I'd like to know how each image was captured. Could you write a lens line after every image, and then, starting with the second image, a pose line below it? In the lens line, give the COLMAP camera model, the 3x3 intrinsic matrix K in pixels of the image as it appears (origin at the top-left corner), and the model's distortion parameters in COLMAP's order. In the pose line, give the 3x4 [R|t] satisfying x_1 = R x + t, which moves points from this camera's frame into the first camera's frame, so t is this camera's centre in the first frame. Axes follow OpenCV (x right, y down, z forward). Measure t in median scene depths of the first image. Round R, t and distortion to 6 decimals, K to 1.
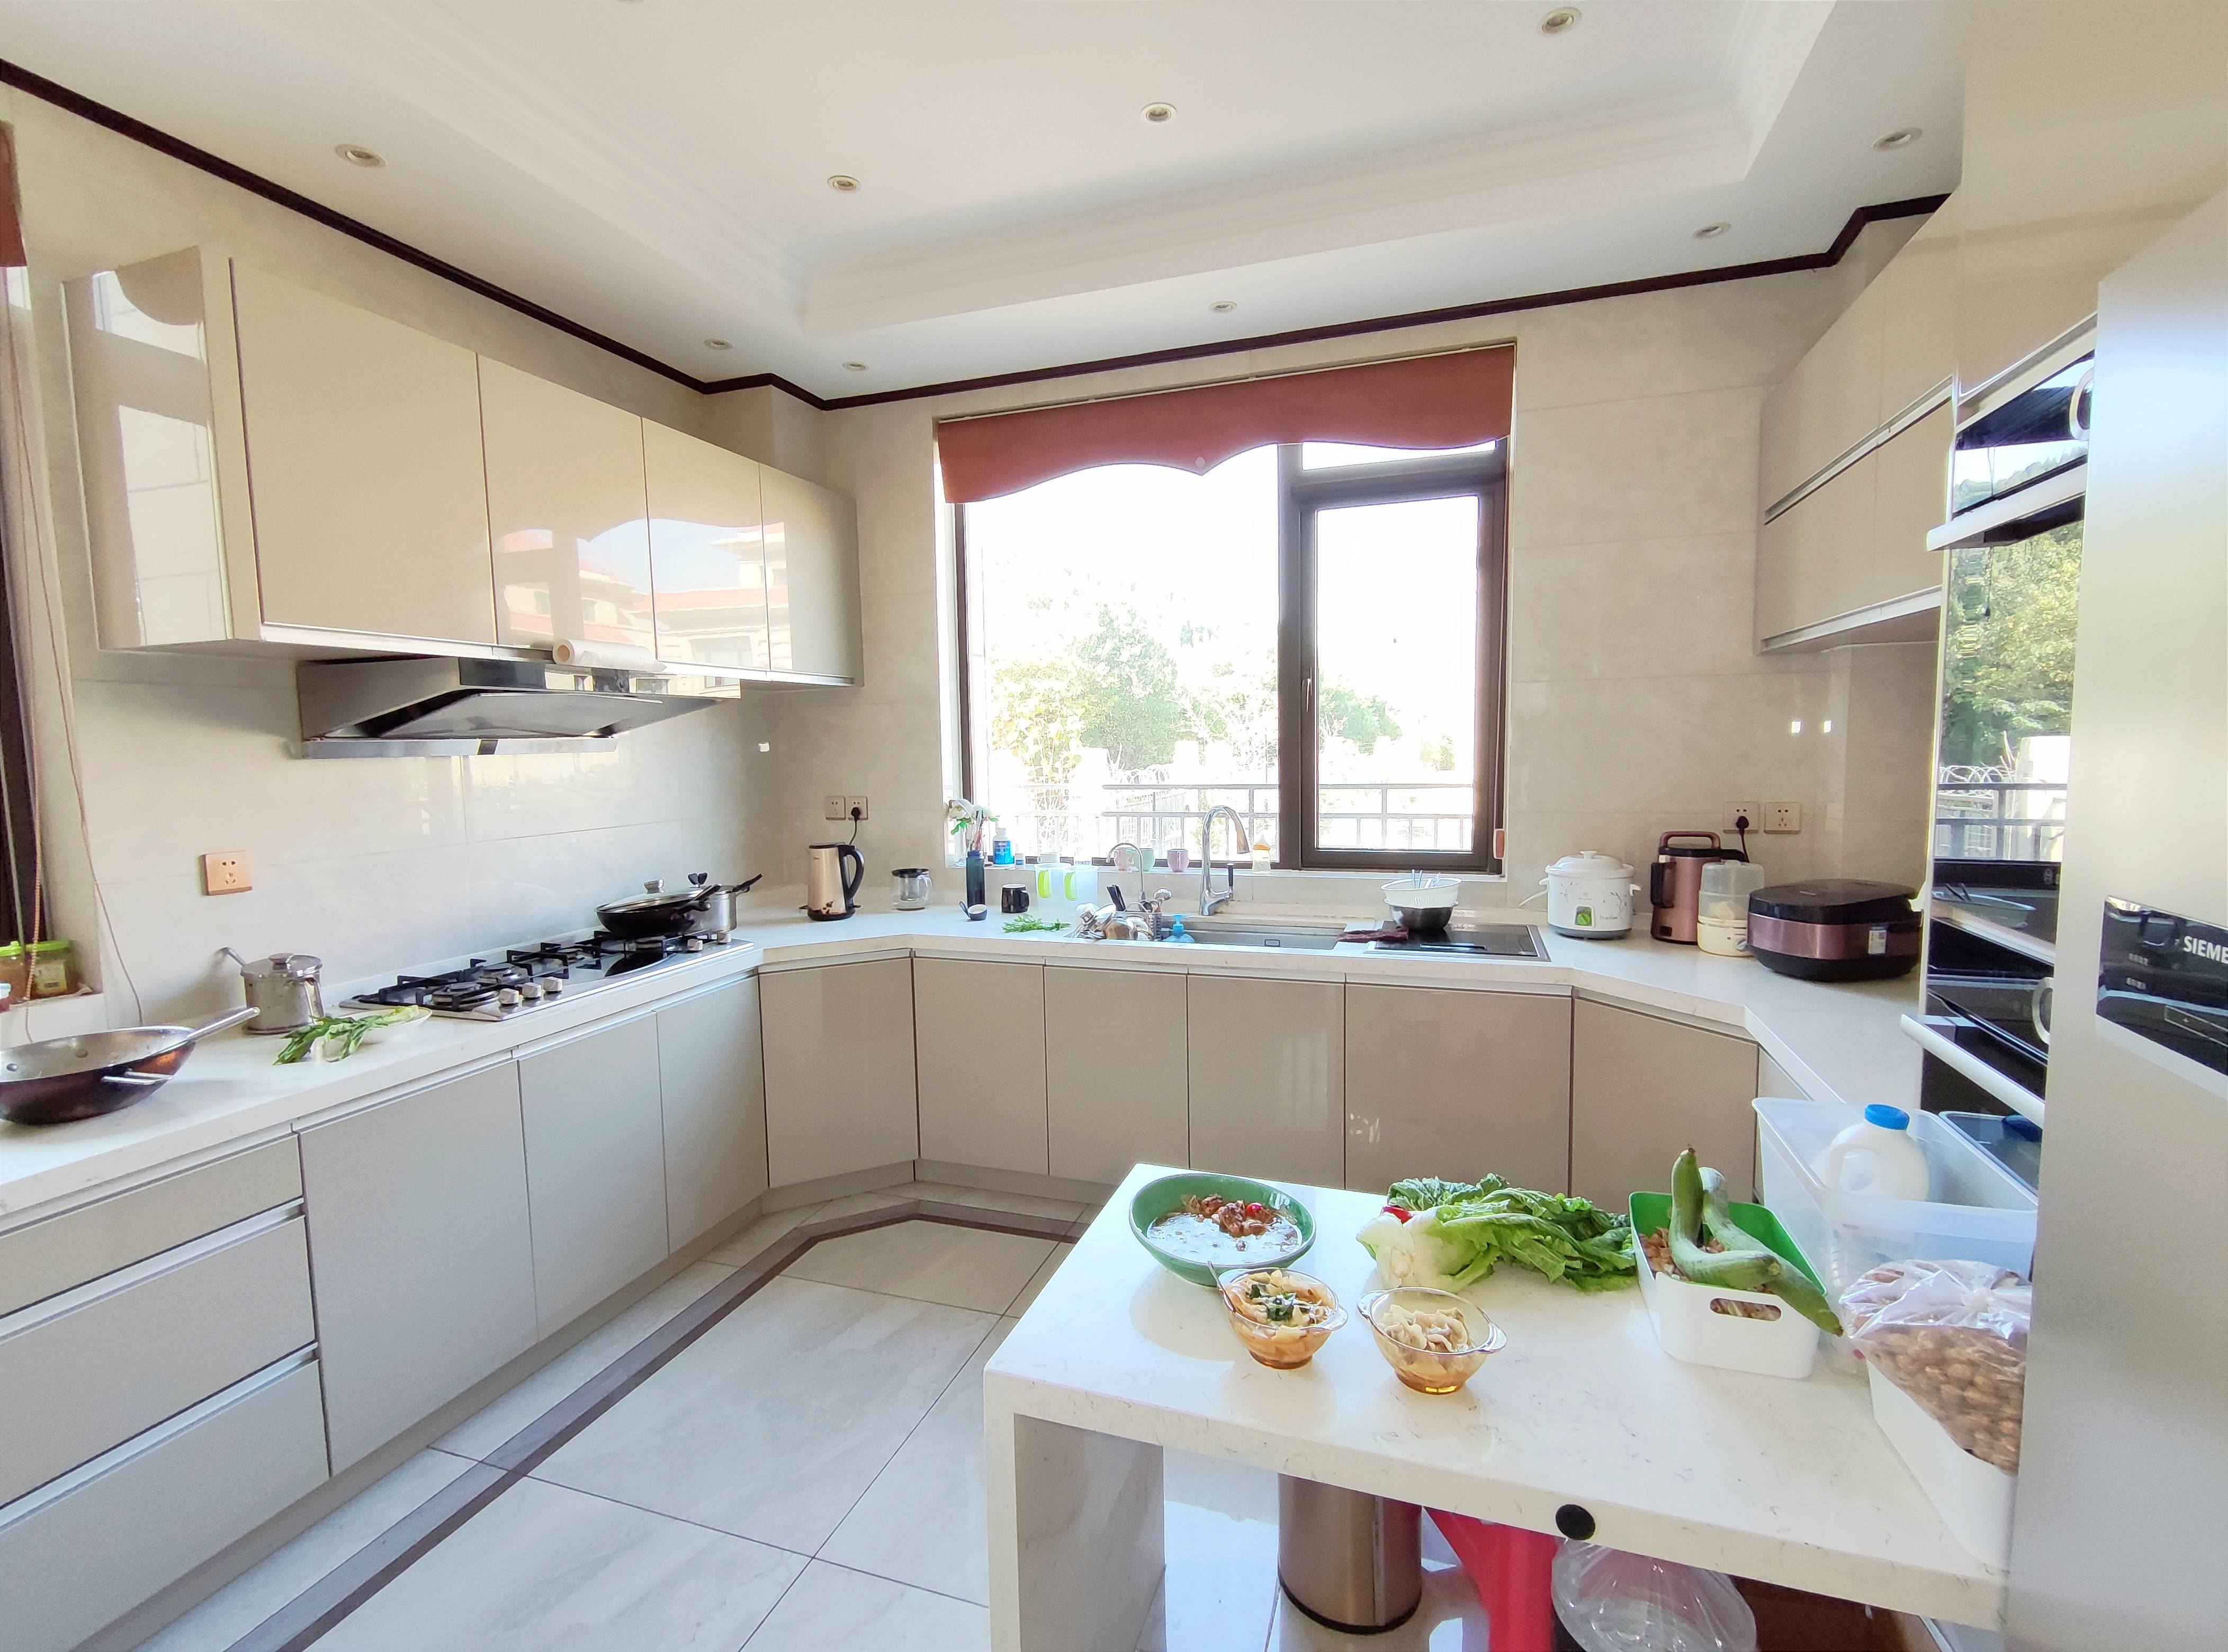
lens RADIAL K [[1029.0, 0, 1118.5], [0, 1029.0, 835.2], [0, 0, 1]] dist [-0.002282, -0.000726]
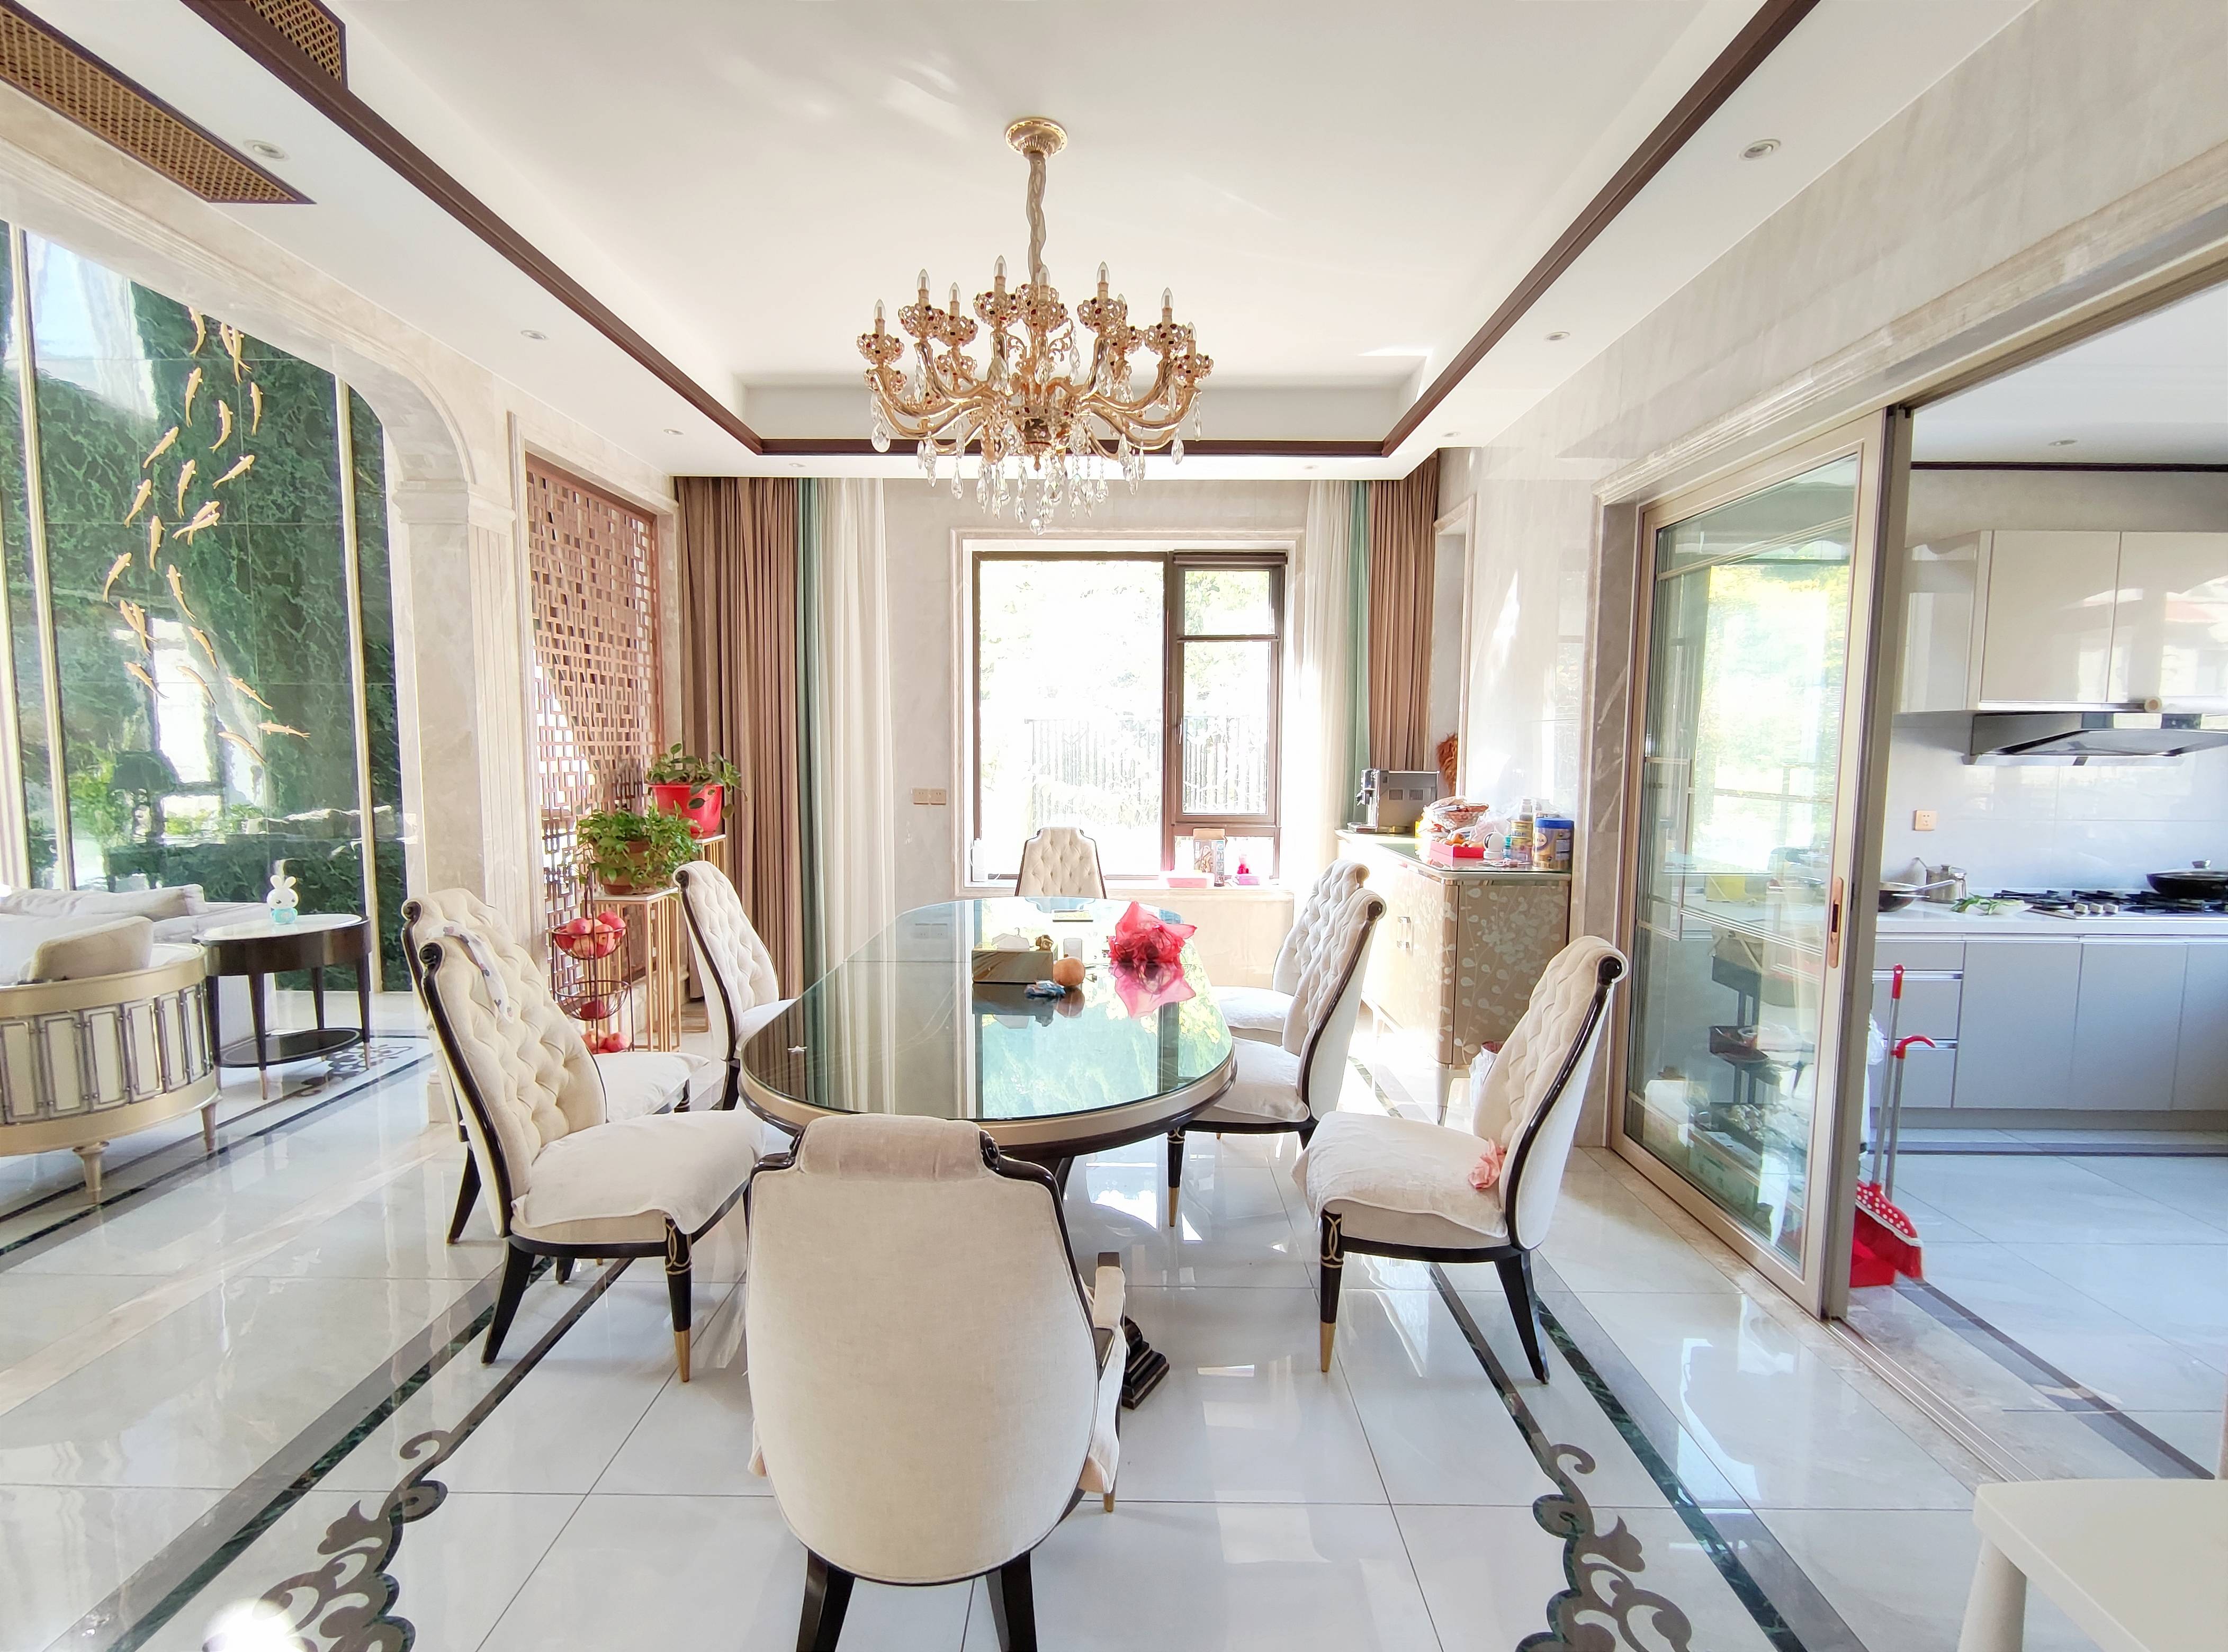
lens RADIAL K [[1029.0, 0, 1118.5], [0, 1029.0, 835.2], [0, 0, 1]] dist [-0.002282, -0.000726]
pose [[0.321047, 0.104406, -0.941291, 0.433566], [-0.100879, 0.992020, 0.075626, 0.060871], [0.941675, 0.070677, 0.329018, -0.955539]]
